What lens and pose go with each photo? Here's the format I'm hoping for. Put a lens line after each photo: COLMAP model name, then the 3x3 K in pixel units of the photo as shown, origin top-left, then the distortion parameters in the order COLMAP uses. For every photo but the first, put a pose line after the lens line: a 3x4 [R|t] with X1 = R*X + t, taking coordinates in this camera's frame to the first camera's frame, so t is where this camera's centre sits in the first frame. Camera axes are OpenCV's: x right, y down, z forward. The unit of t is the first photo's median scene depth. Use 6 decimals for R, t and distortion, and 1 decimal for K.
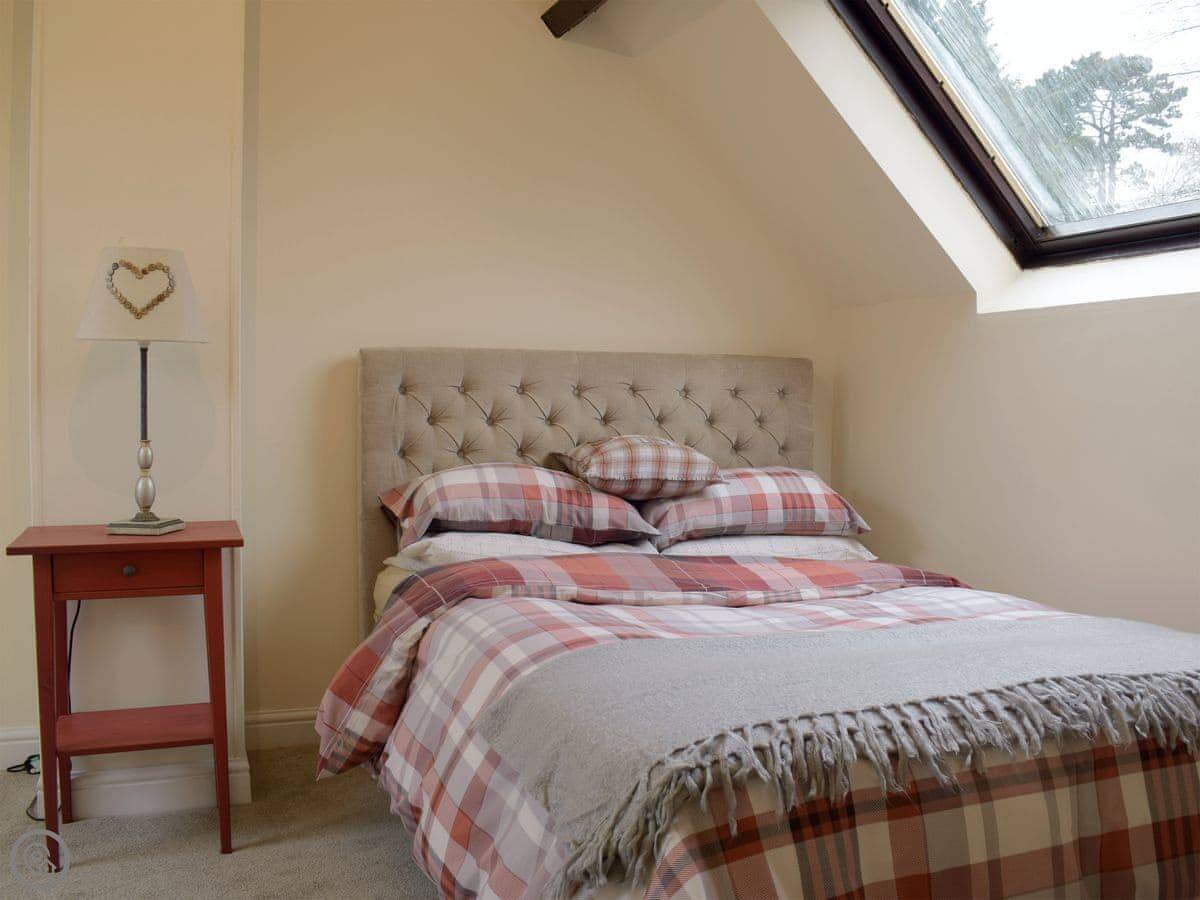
lens RADIAL K [[1085.8, 0, 602.9], [0, 1085.8, 427.8], [0, 0, 1]] dist [-0.065538, -0.136821]
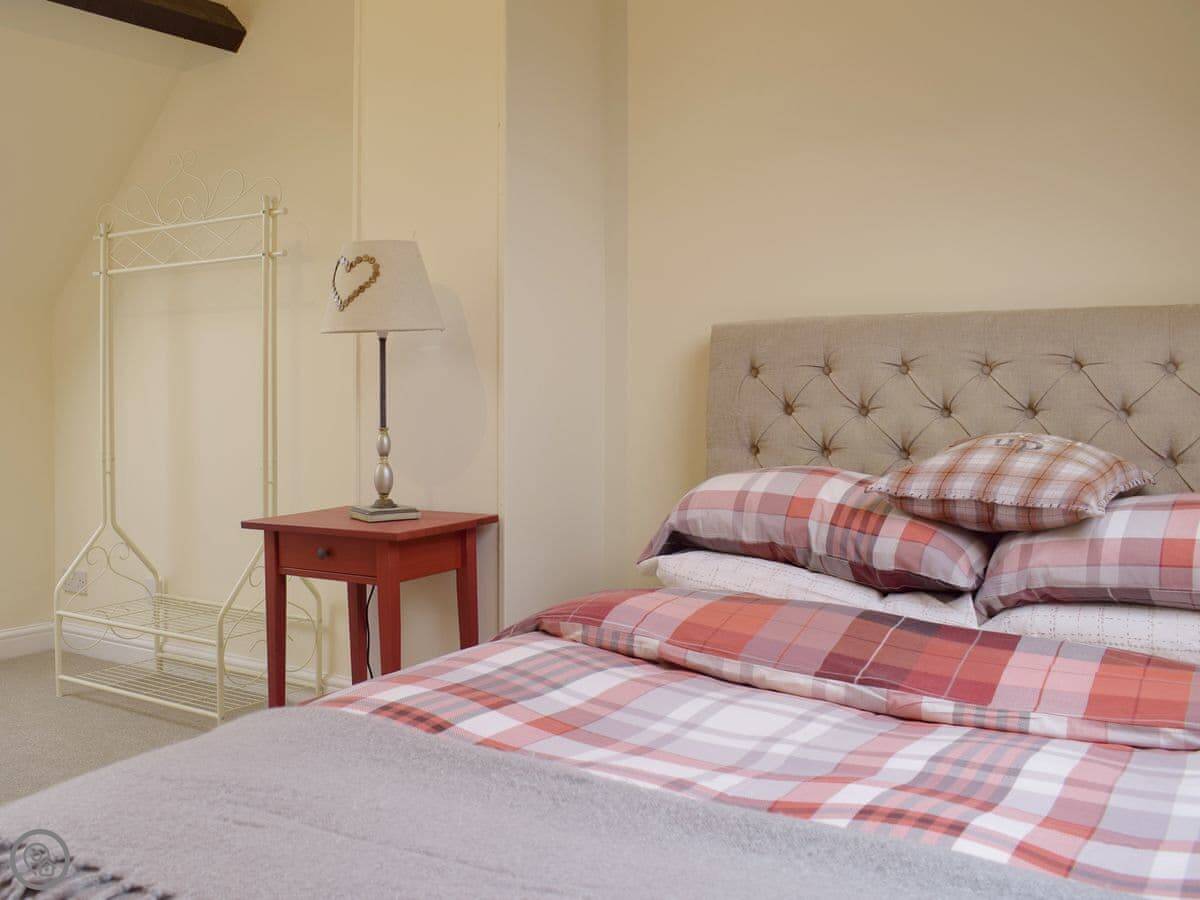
lens RADIAL K [[1135.5, 0, 601.1], [0, 1135.5, 400.3], [0, 0, 1]] dist [-0.081863, -0.003545]
pose [[0.600311, -0.001231, -0.799765, 0.472285], [-0.006485, 0.999958, -0.006407, -0.008059], [0.799740, 0.009032, 0.600278, 0.432698]]
